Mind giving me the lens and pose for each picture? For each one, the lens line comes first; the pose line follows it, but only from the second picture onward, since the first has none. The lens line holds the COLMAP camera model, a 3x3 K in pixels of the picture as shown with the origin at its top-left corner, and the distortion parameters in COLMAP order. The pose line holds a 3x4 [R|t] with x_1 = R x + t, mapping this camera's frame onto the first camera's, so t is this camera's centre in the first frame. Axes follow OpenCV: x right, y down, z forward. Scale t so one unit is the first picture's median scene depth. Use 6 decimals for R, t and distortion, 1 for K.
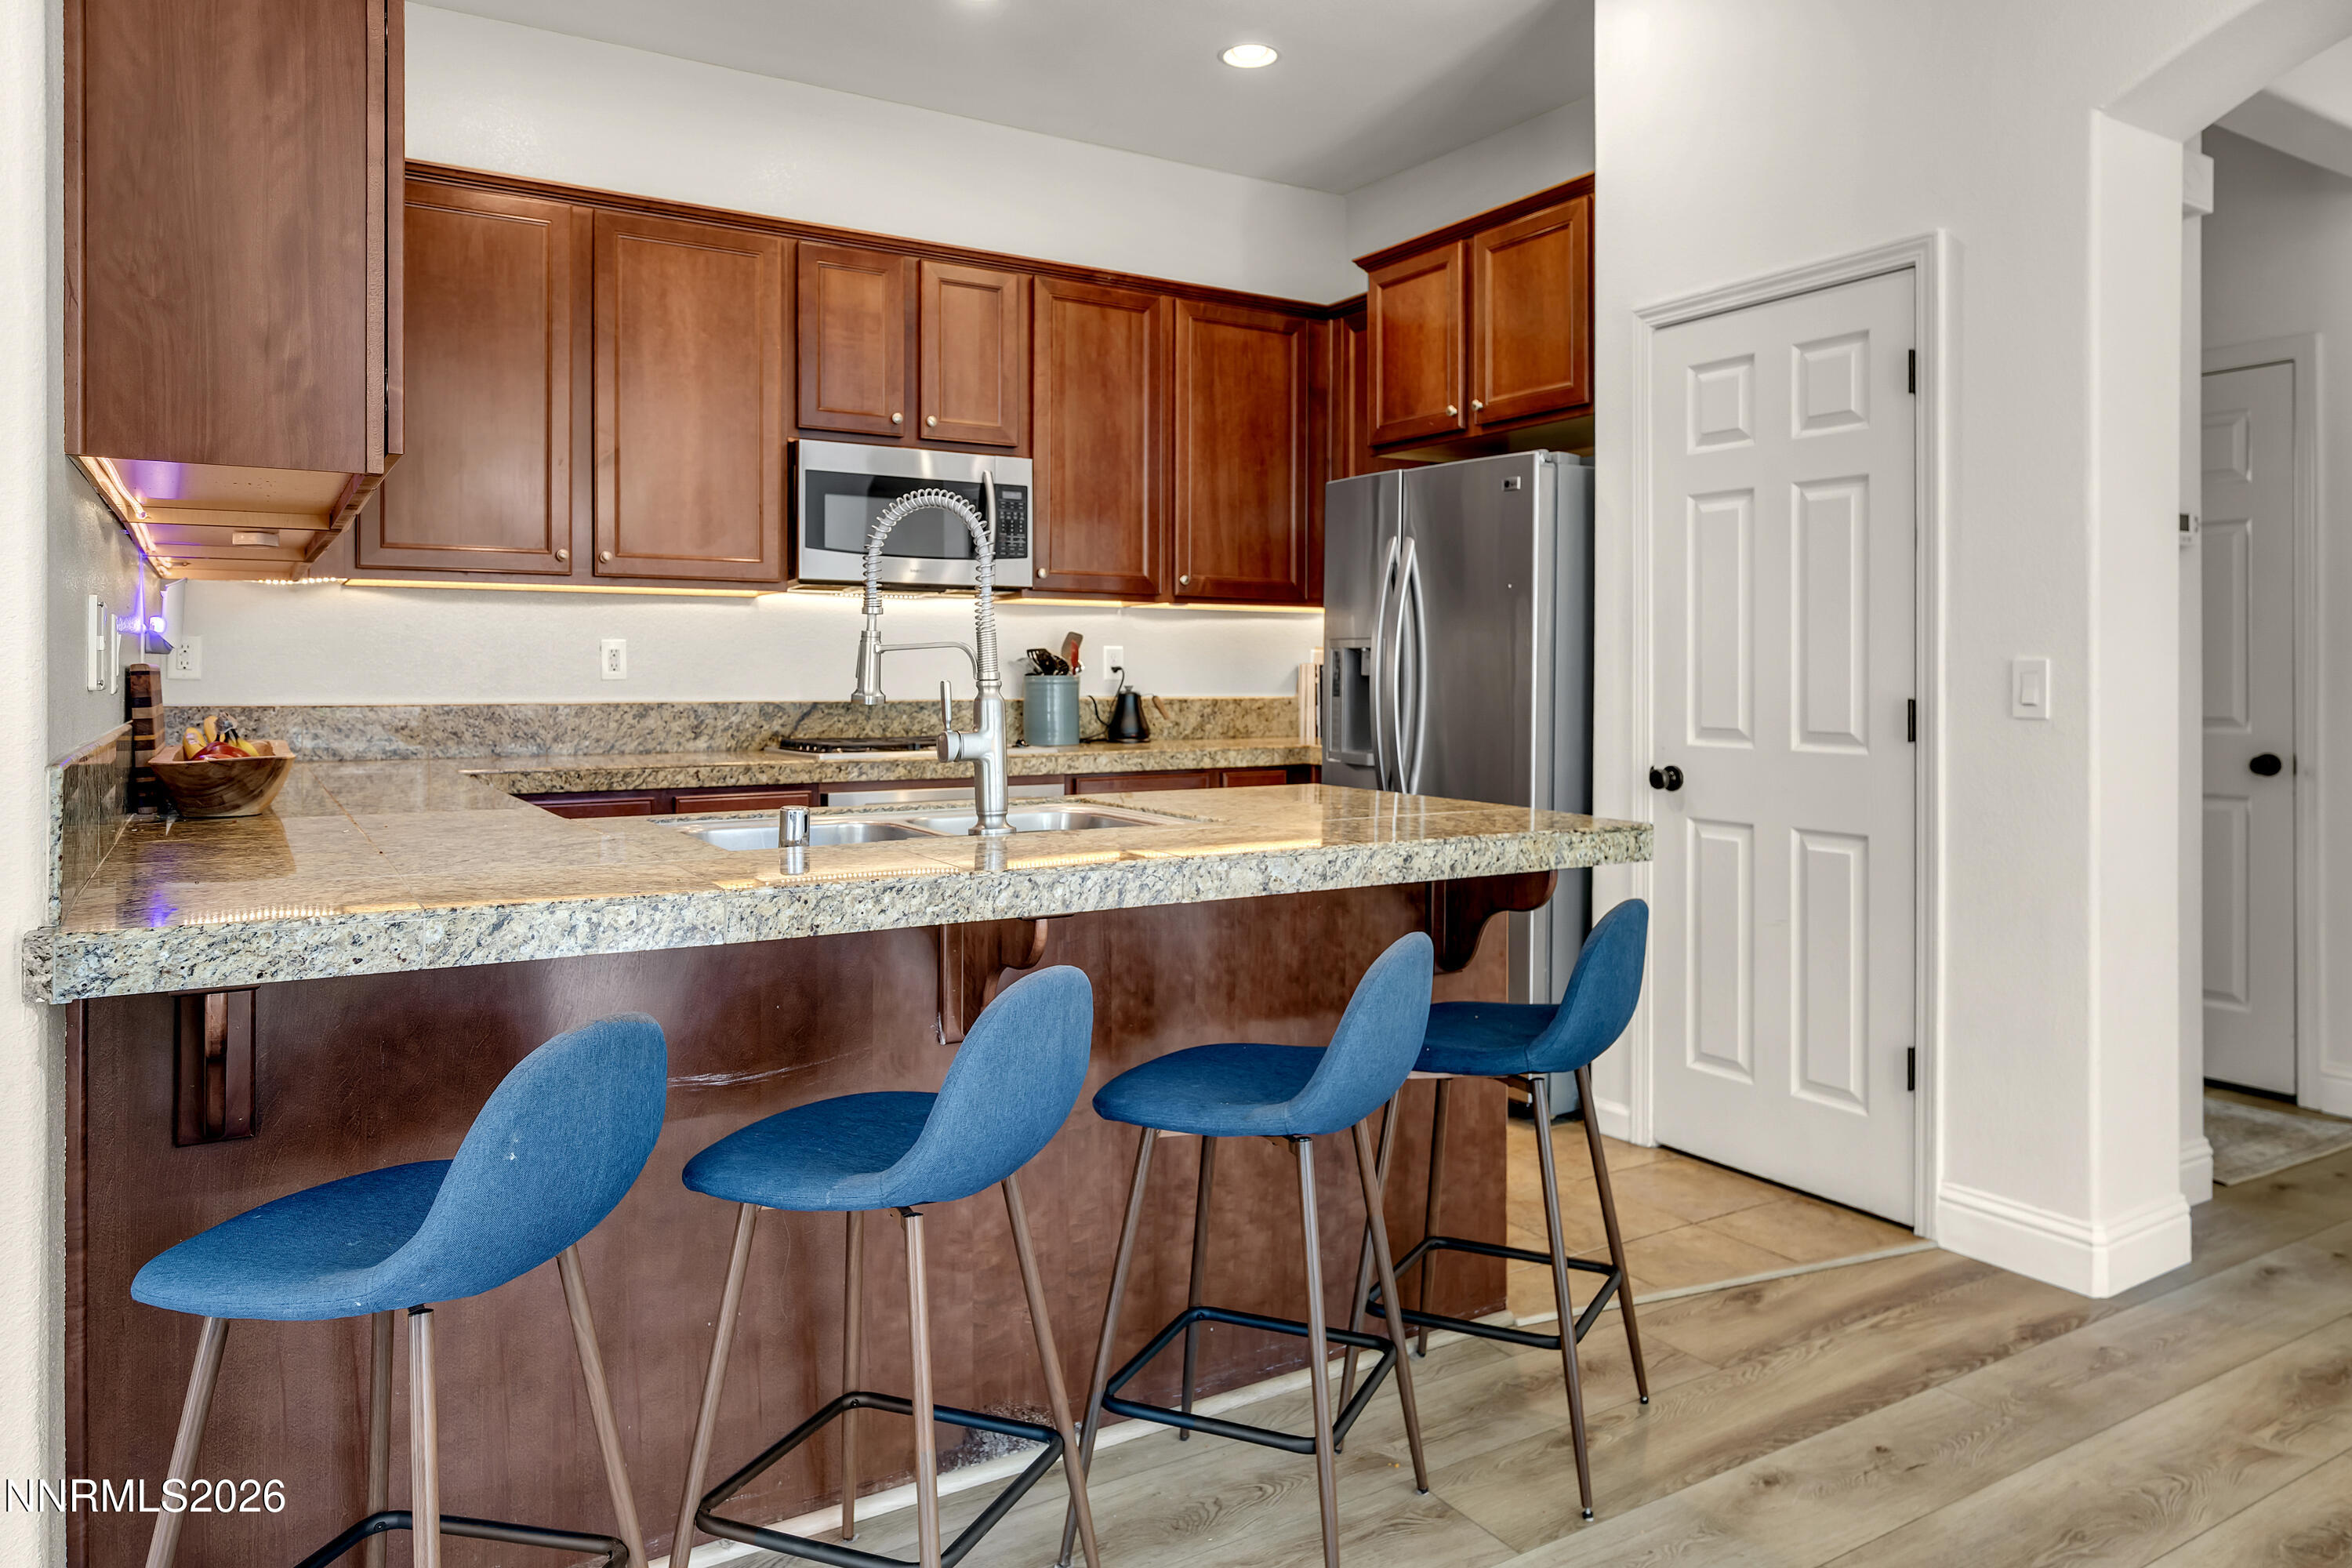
lens RADIAL K [[1534.9, 0, 1188.6], [0, 1534.9, 669.1], [0, 0, 1]] dist [-0.000372, 0.002343]
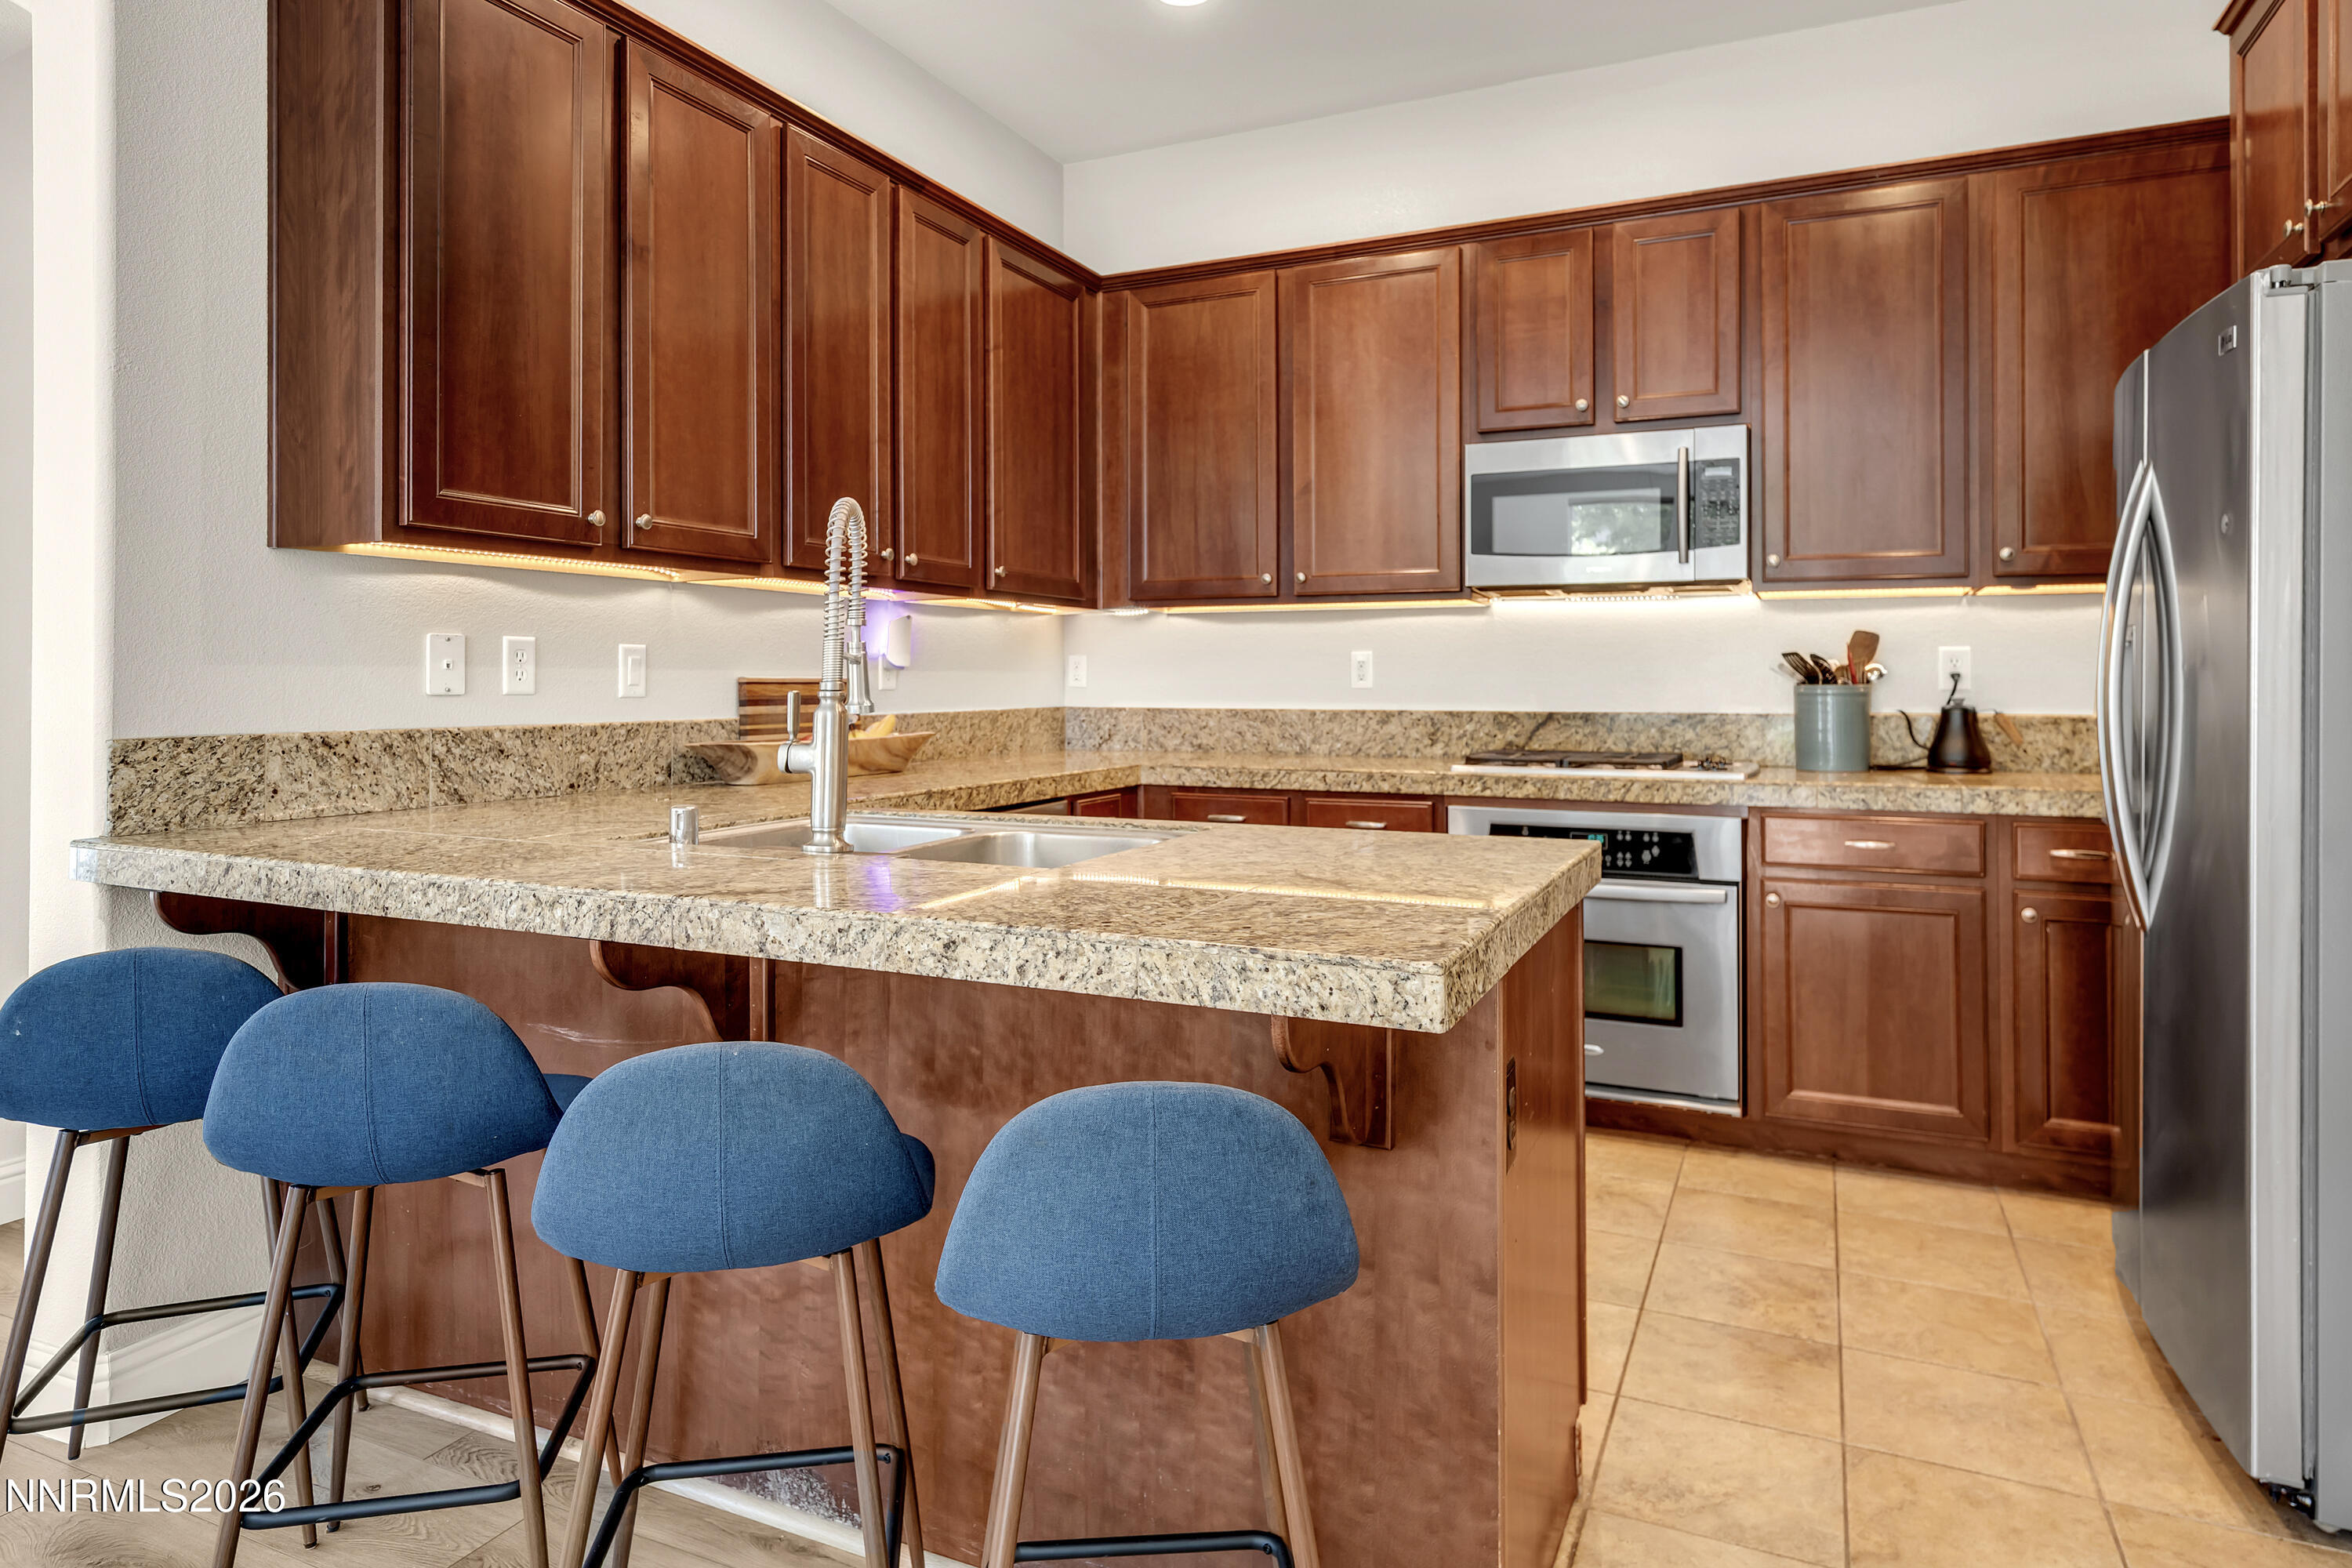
lens RADIAL K [[1345.2, 0, 1226.4], [0, 1345.2, 678.1], [0, 0, 1]] dist [0.006171, -0.001842]
pose [[0.557677, -0.003304, -0.830051, 0.385519], [0.003184, 0.999993, -0.001841, 0.000889], [0.830052, -0.001616, 0.557684, 0.400094]]
